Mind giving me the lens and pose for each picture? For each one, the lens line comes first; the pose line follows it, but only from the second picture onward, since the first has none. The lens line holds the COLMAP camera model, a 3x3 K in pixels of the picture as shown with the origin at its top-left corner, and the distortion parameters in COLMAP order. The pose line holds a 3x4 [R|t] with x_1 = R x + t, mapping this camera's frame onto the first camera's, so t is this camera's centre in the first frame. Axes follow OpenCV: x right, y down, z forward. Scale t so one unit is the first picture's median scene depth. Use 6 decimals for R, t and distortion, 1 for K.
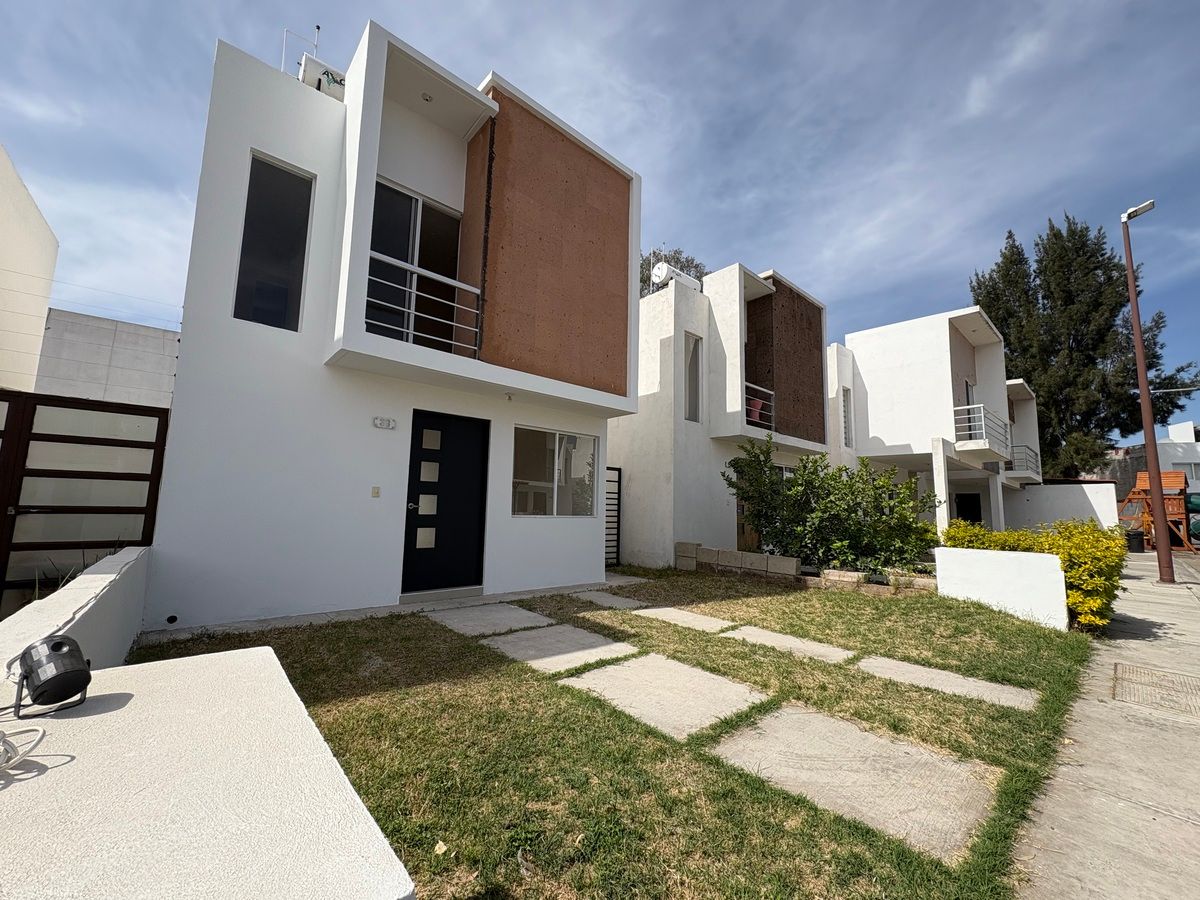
lens RADIAL K [[477.7, 0, 602.0], [0, 477.7, 450.2], [0, 0, 1]] dist [-0.000912, -0.000084]
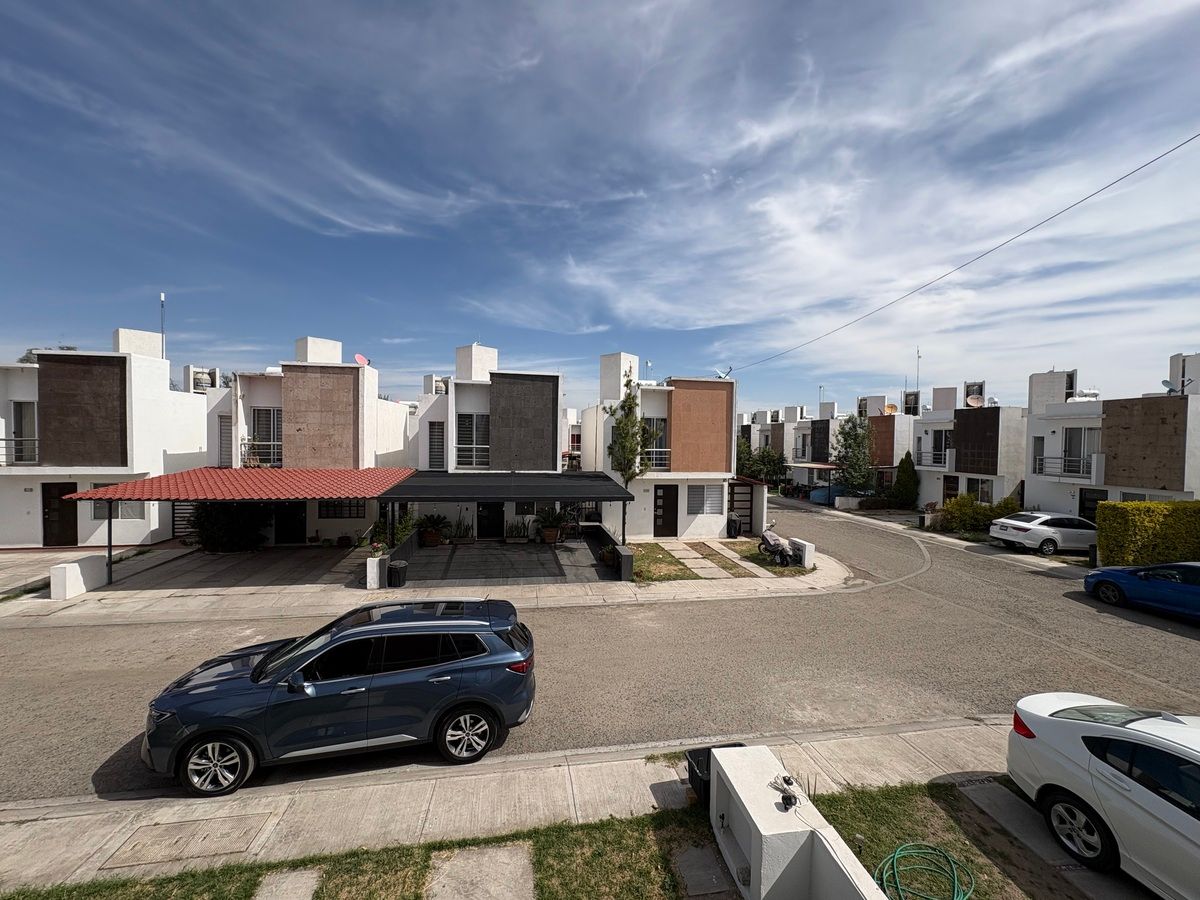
lens RADIAL K [[477.7, 0, 597.6], [0, 477.7, 452.6], [0, 0, 1]] dist [-0.000912, -0.000084]
pose [[0.851246, 0.002894, -0.524759, 1.015039], [0.067857, 0.990982, 0.115540, -0.714948], [0.520362, -0.133962, 0.843373, -1.983471]]
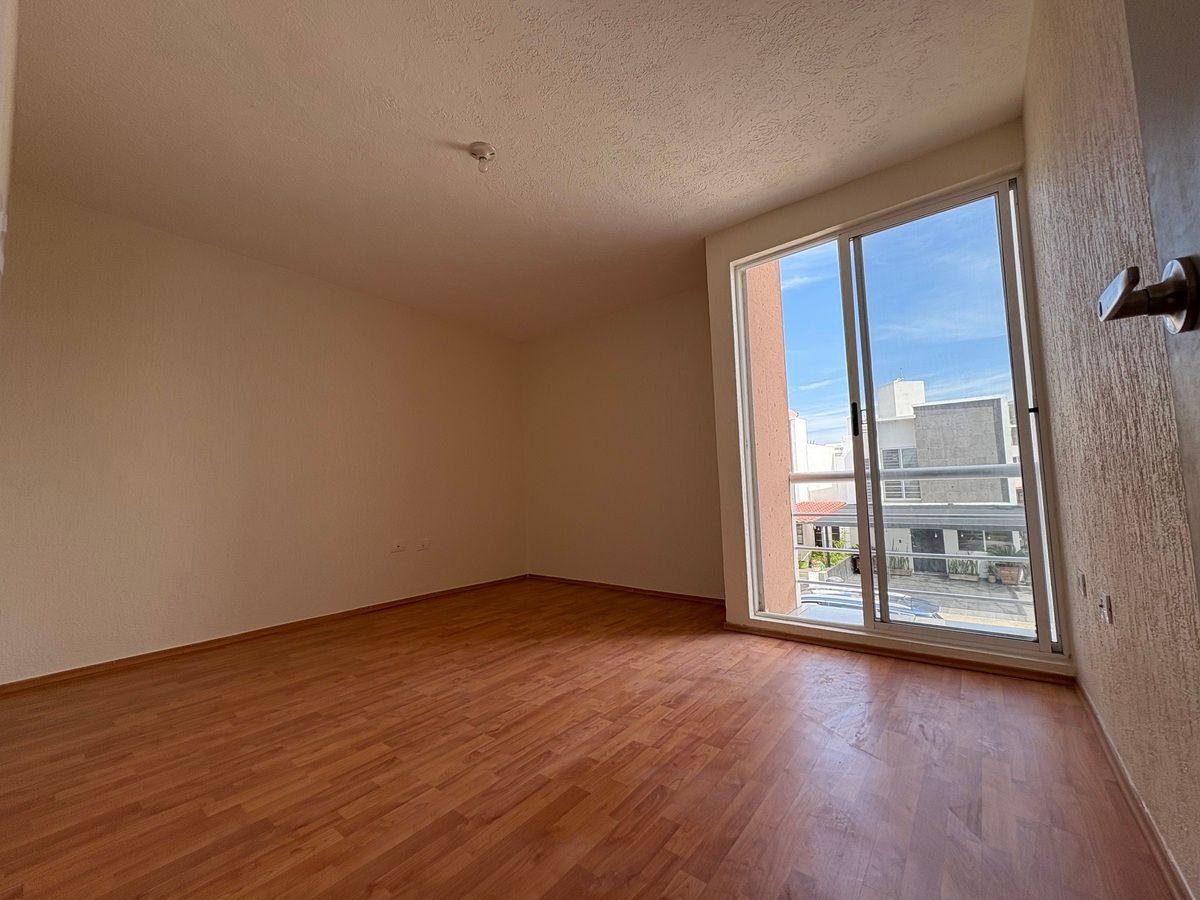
lens RADIAL K [[477.7, 0, 598.0], [0, 477.7, 452.6], [0, 0, 1]] dist [-0.000912, -0.000084]
pose [[0.175901, -0.103442, -0.978958, 1.526952], [0.154448, 0.985048, -0.076334, -0.700786], [0.972216, -0.137771, 0.189247, -2.365820]]
